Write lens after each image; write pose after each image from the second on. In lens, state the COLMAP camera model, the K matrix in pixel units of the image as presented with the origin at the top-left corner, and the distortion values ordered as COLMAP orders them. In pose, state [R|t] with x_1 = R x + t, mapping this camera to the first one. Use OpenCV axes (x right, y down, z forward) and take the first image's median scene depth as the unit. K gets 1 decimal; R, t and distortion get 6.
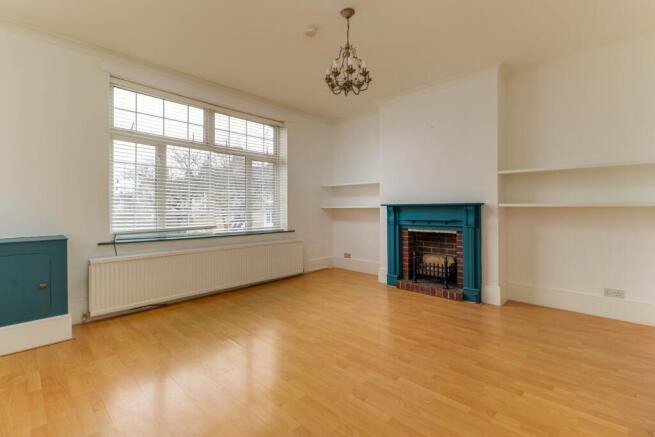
lens RADIAL K [[294.0, 0, 332.2], [0, 294.0, 207.6], [0, 0, 1]] dist [0.002877, -0.002774]
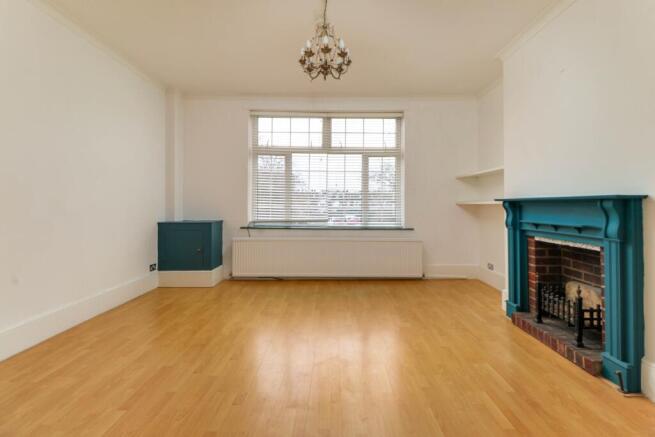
lens RADIAL K [[294.0, 0, 339.1], [0, 294.0, 204.2], [0, 0, 1]] dist [0.002877, -0.002774]
pose [[0.693479, 0.003525, -0.720468, 0.439251], [-0.002396, 0.999994, 0.002586, -0.000121], [0.720473, -0.000067, 0.693483, 0.246950]]
